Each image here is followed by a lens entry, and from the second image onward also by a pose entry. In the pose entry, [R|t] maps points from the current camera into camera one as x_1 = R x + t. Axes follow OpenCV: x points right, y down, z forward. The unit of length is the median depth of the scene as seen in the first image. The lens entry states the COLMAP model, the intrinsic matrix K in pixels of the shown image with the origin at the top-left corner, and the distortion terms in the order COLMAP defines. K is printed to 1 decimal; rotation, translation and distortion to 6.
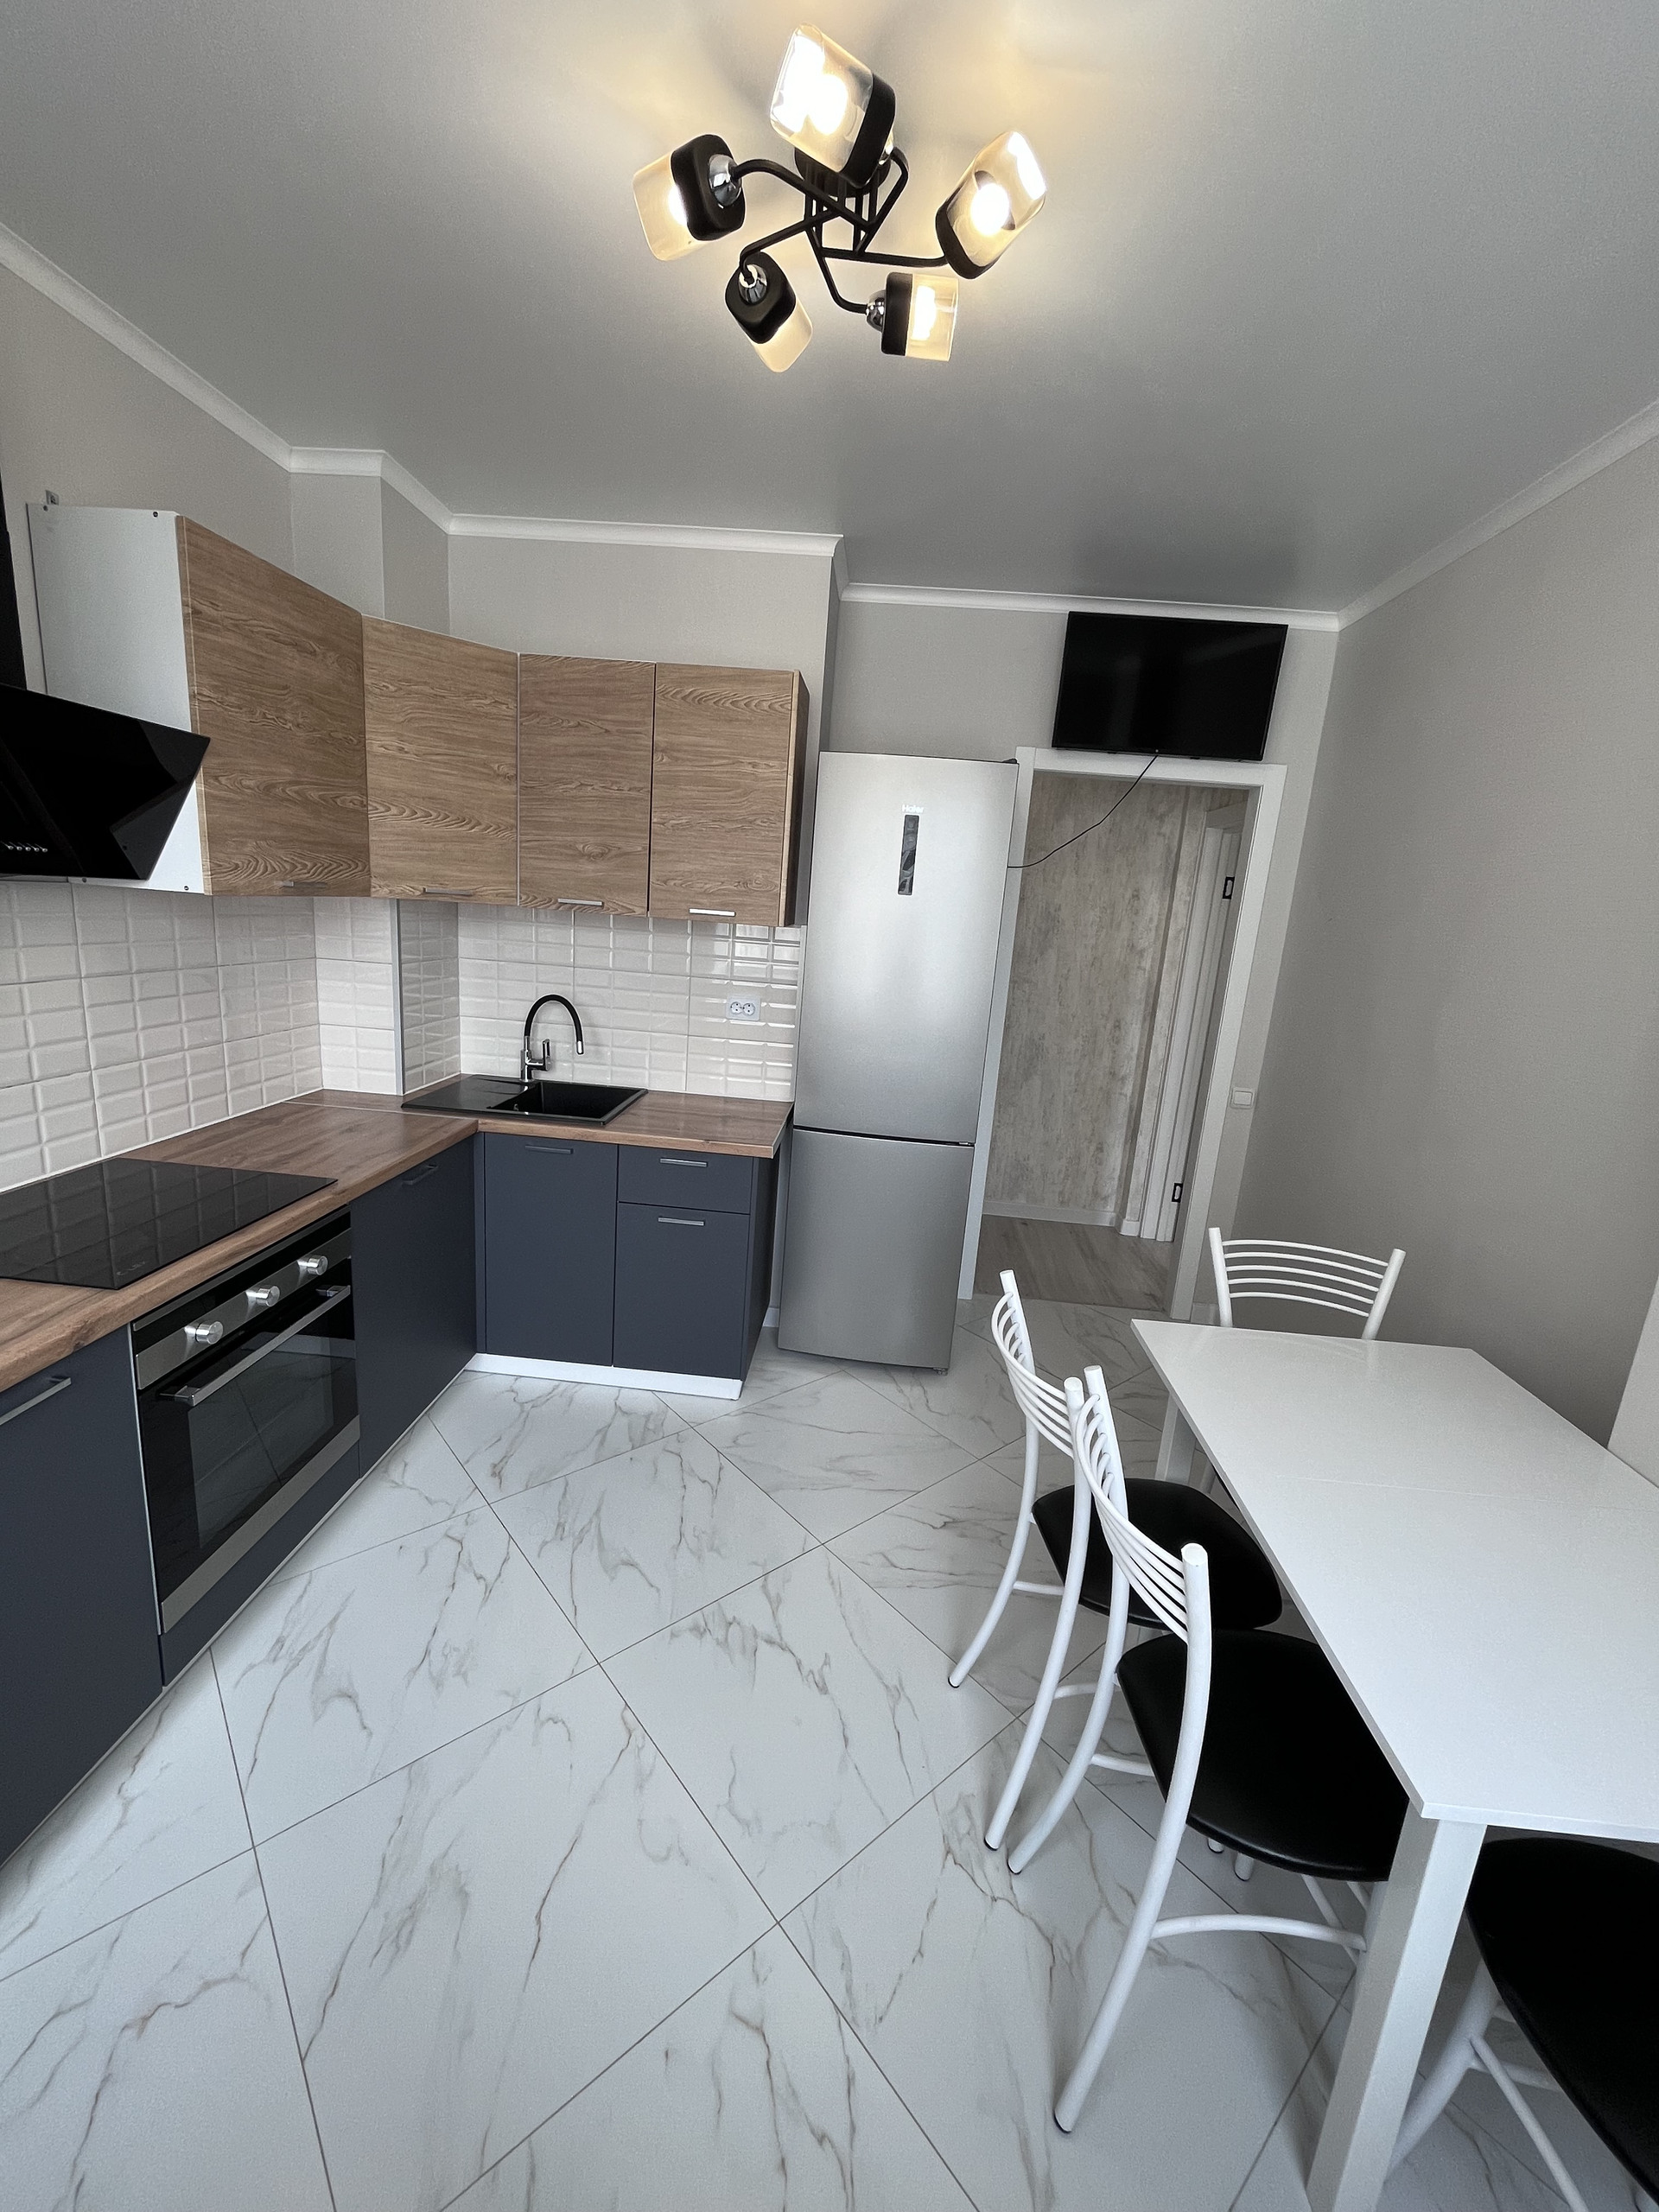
lens RADIAL K [[896.4, 0, 833.4], [0, 896.4, 1102.4], [0, 0, 1]] dist [-0.003087, 0.000091]
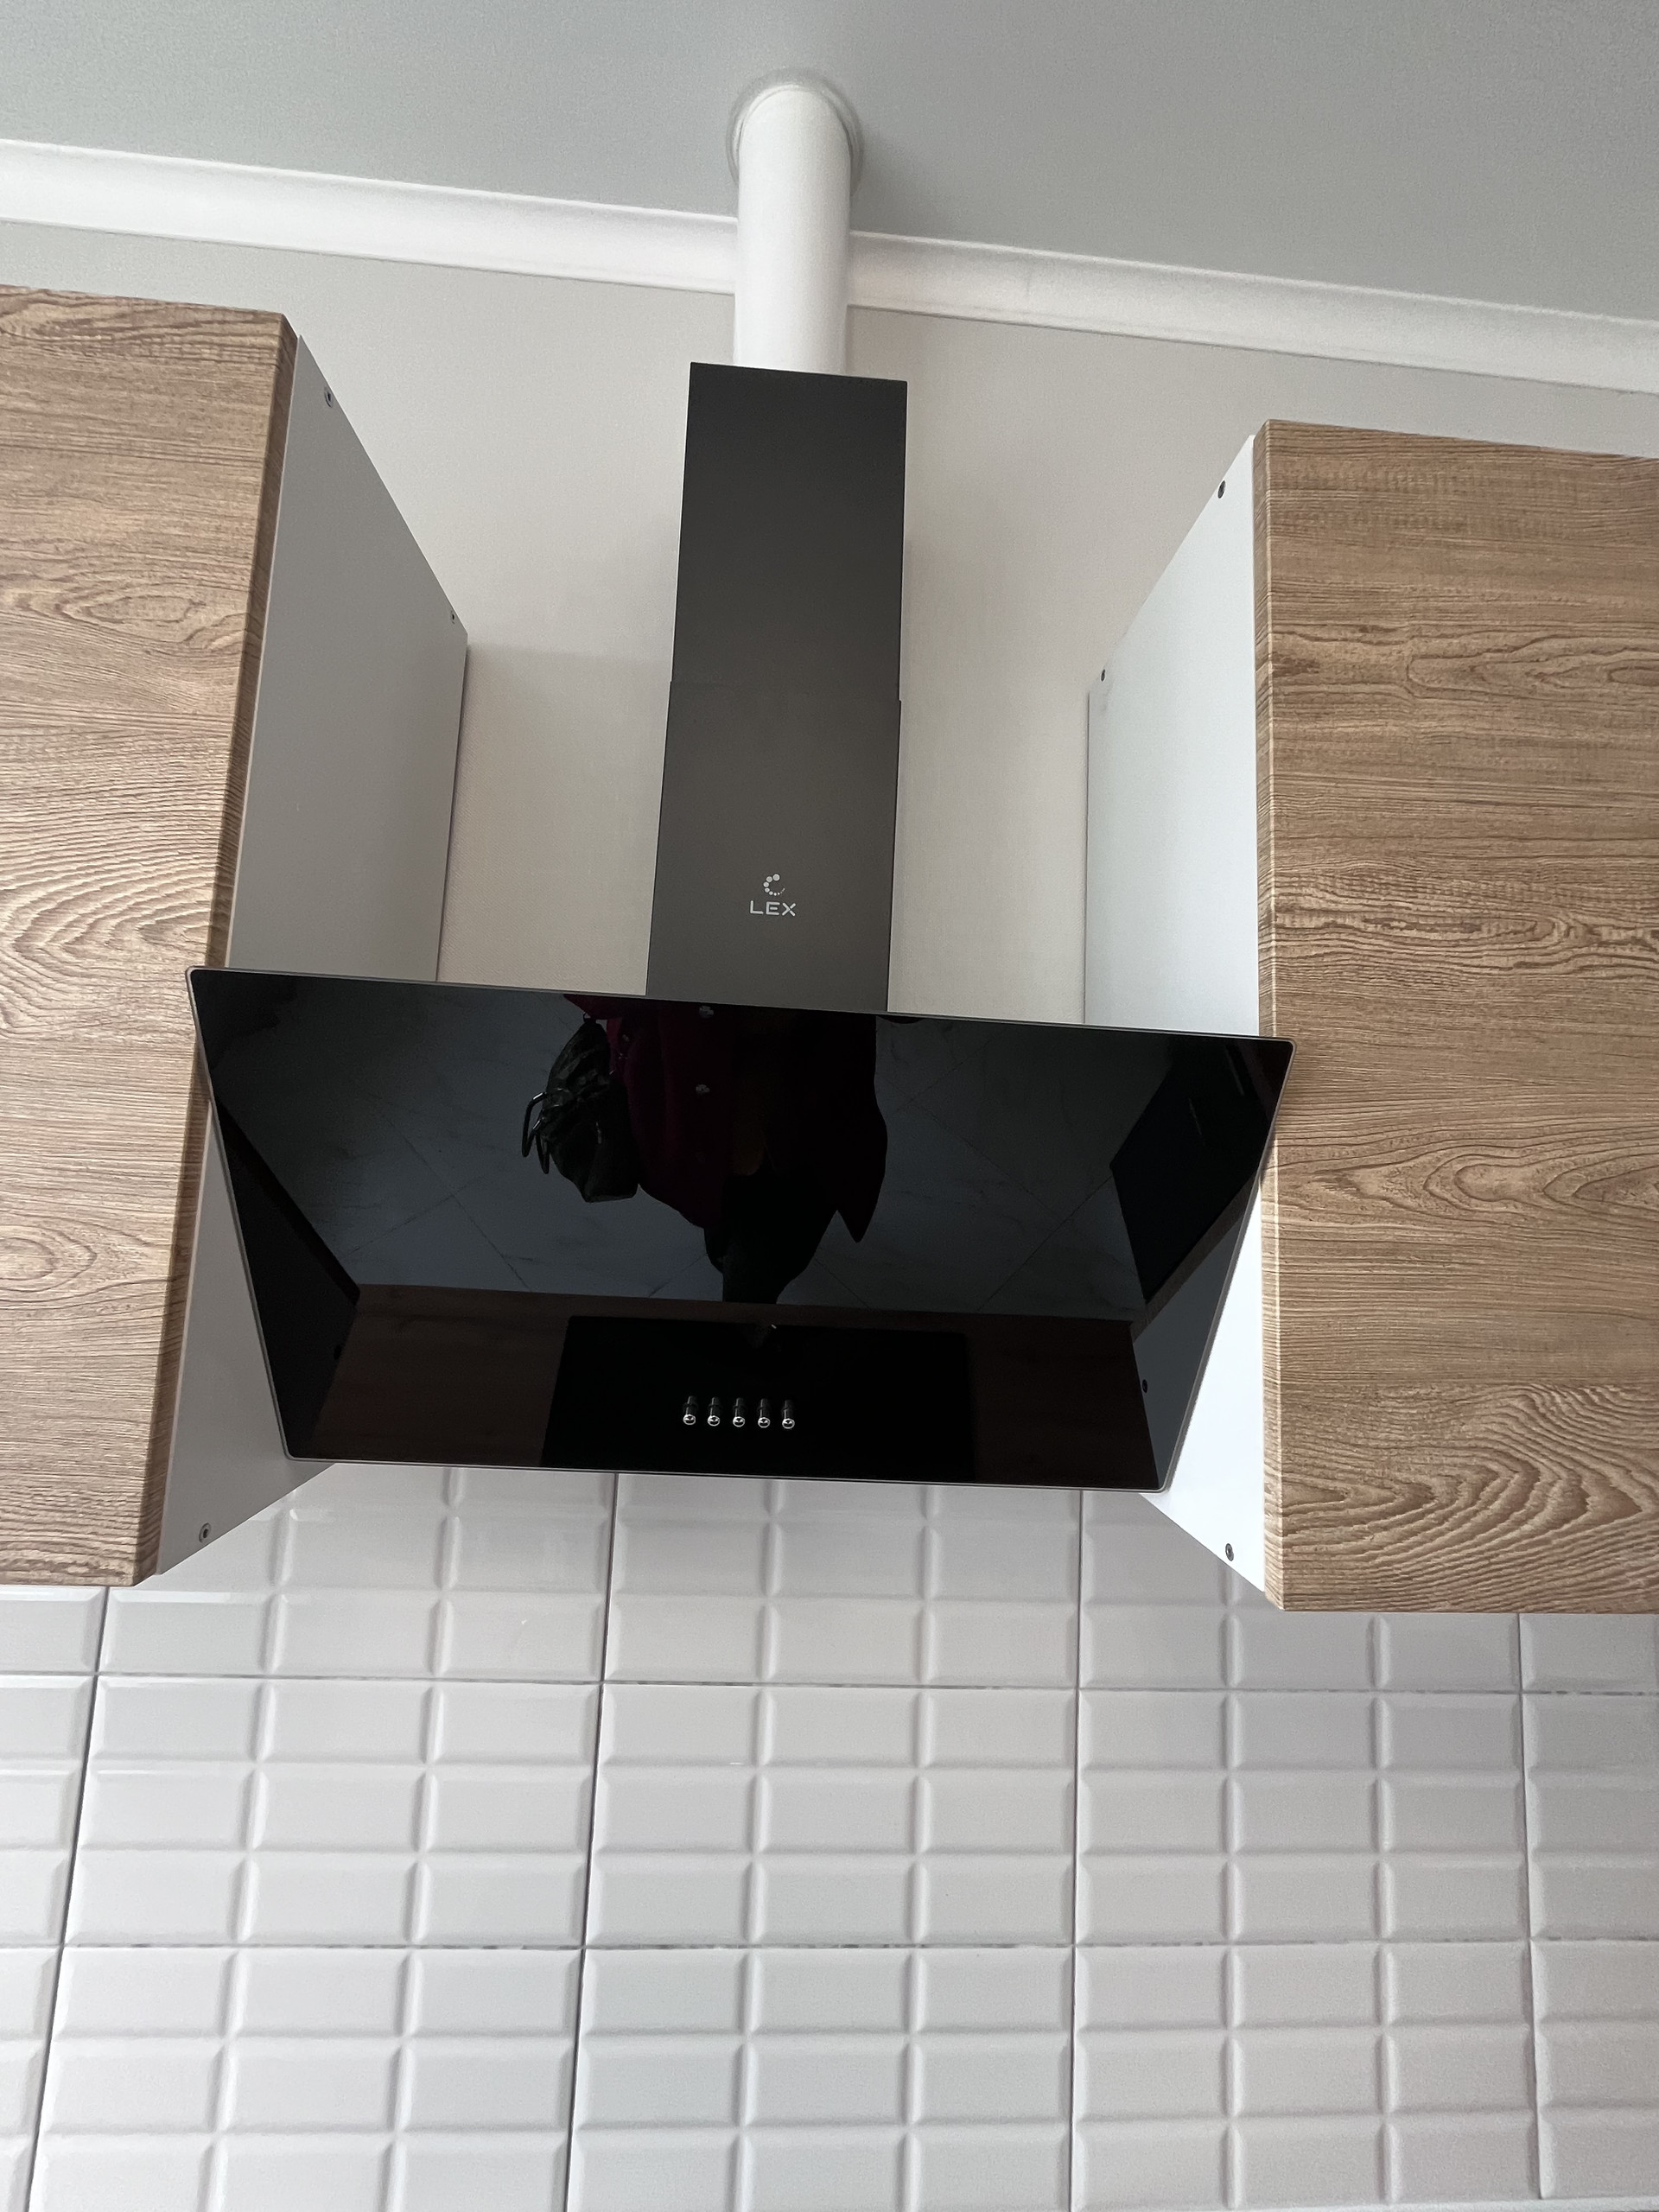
lens RADIAL K [[896.4, 0, 829.5], [0, 896.4, 1101.0], [0, 0, 1]] dist [-0.003087, 0.000091]
pose [[0.131773, -0.175983, -0.975534, -0.384159], [-0.250419, 0.946286, -0.204533, -0.253955], [0.959128, 0.271244, 0.080626, 0.722435]]
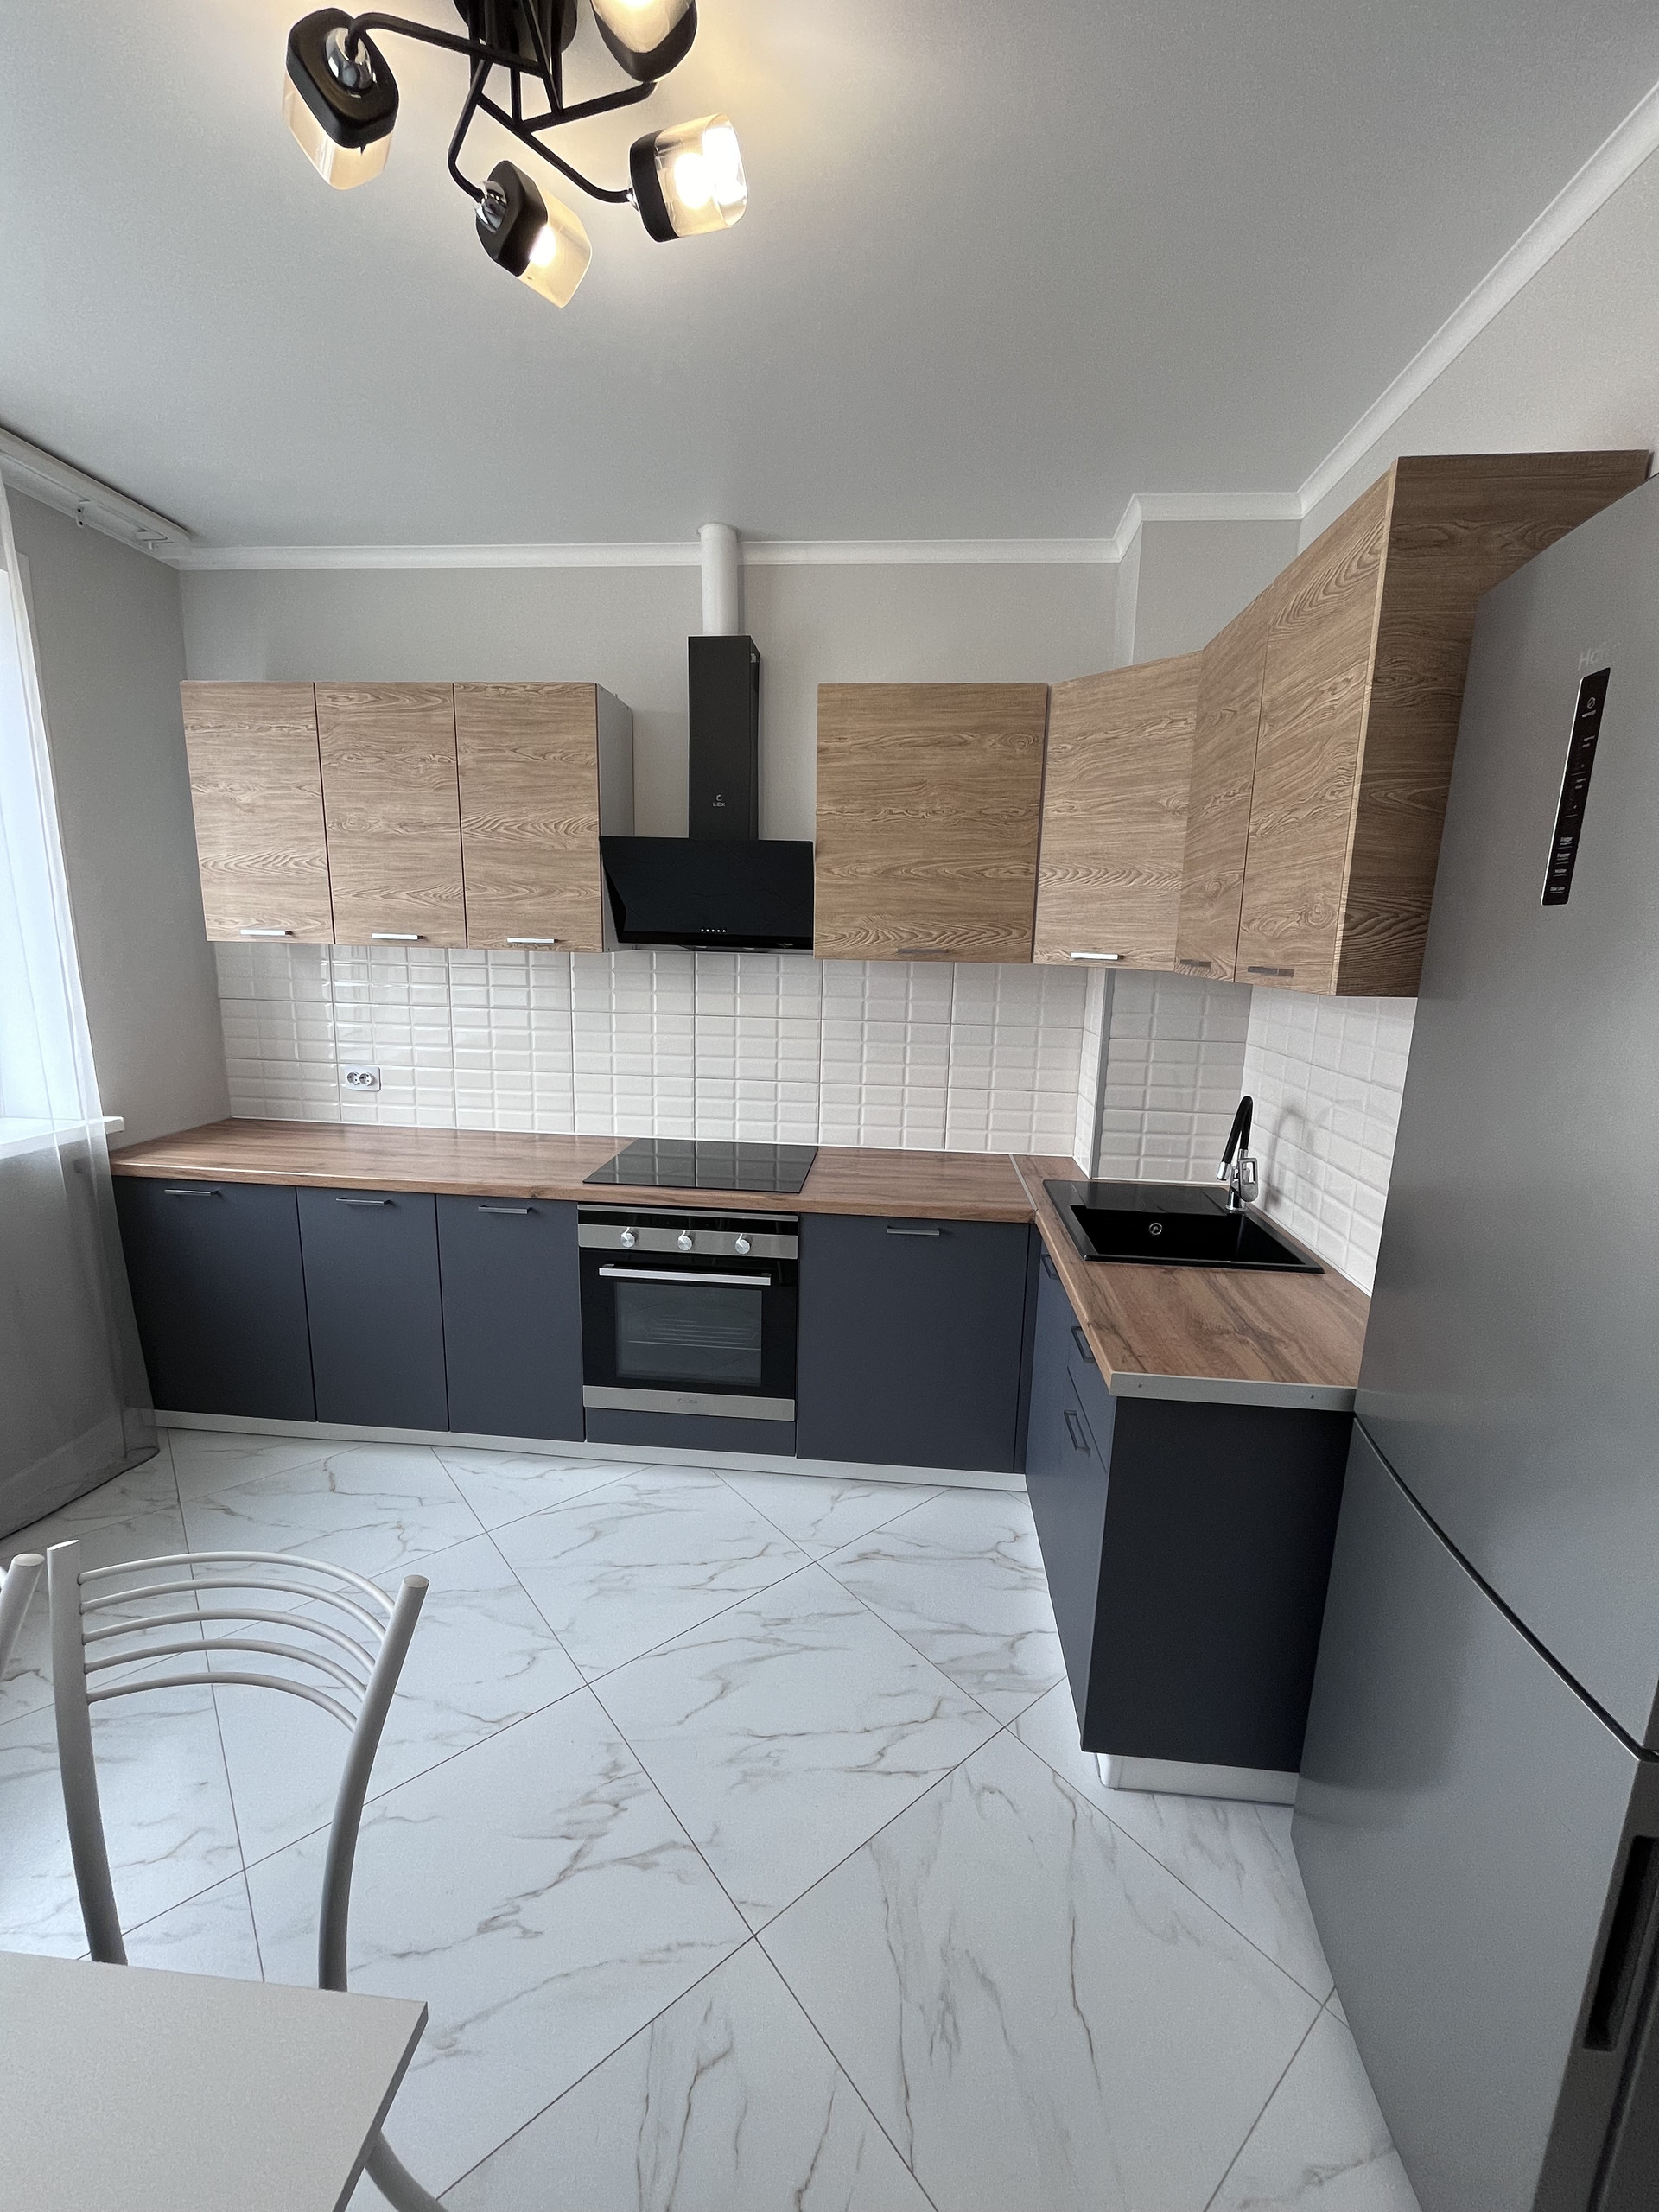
lens RADIAL K [[896.4, 0, 830.3], [0, 896.4, 1103.8], [0, 0, 1]] dist [-0.003087, 0.000091]
pose [[-0.025359, 0.113285, -0.993239, 0.573088], [-0.243483, 0.962938, 0.116046, -0.164159], [0.969574, 0.244779, 0.003164, 0.953815]]
